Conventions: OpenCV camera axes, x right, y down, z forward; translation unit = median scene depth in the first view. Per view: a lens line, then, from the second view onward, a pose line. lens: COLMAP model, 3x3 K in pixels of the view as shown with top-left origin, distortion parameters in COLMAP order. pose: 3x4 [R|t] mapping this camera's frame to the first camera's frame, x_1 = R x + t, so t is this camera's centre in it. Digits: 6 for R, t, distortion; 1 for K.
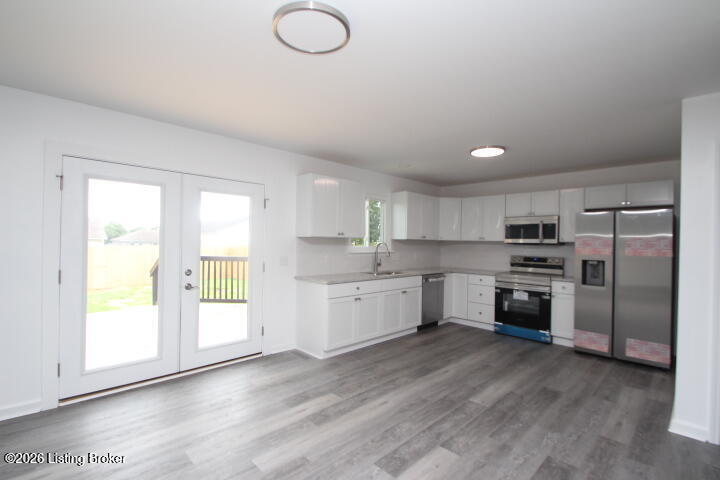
lens RADIAL K [[337.6, 0, 359.5], [0, 337.6, 236.6], [0, 0, 1]] dist [-0.001087, -0.002149]
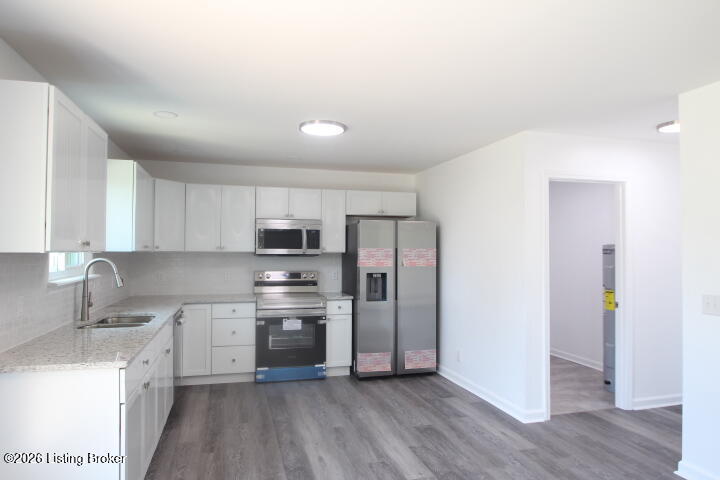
lens RADIAL K [[458.2, 0, 359.4], [0, 458.2, 244.2], [0, 0, 1]] dist [0.008214, 0.002008]
pose [[0.482750, 0.002766, 0.875754, -0.411605], [-0.007093, 0.999975, 0.000752, -0.007245], [-0.875729, -0.006575, 0.482757, 0.452559]]
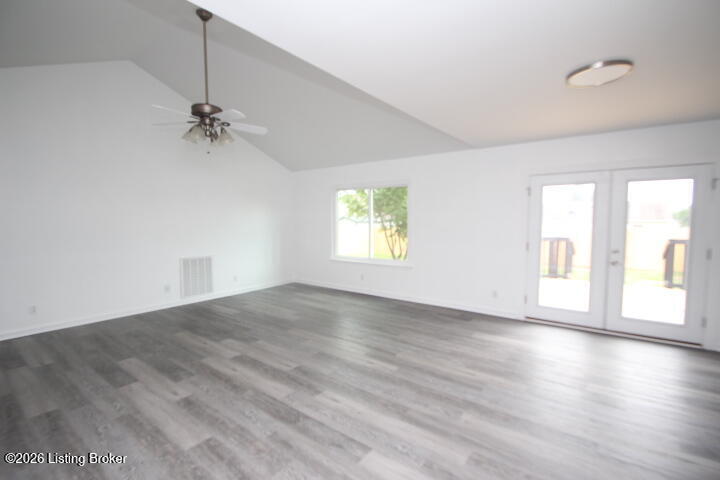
lens RADIAL K [[337.6, 0, 357.1], [0, 337.6, 243.6], [0, 0, 1]] dist [-0.001087, -0.002149]
pose [[0.140750, 0.055340, -0.988497, 0.464723], [0.022042, 0.998014, 0.059011, -0.011360], [0.989800, -0.030094, 0.139251, -0.065671]]
